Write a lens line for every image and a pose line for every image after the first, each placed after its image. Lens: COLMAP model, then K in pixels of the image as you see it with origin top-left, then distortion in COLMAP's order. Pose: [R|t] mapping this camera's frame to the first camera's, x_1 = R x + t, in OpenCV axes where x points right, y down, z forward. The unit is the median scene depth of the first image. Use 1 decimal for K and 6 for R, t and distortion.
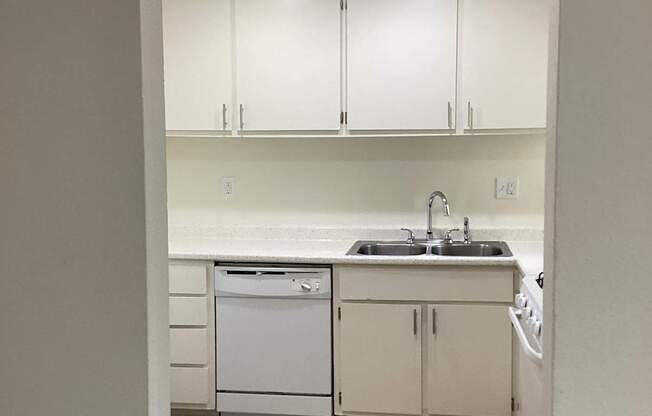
lens RADIAL K [[764.9, 0, 326.0], [0, 764.9, 208.0], [0, 0, 1]] dist [0.011756, 0.025072]
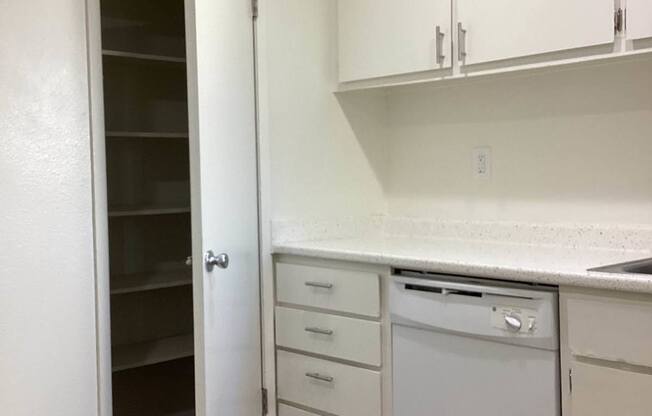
lens RADIAL K [[764.9, 0, 326.0], [0, 764.9, 208.0], [0, 0, 1]] dist [0.011756, 0.025072]
pose [[0.775441, 0.015010, -0.631241, 0.213759], [-0.040186, 0.998864, -0.025613, 0.038867], [0.630139, 0.045228, 0.775164, 0.472639]]
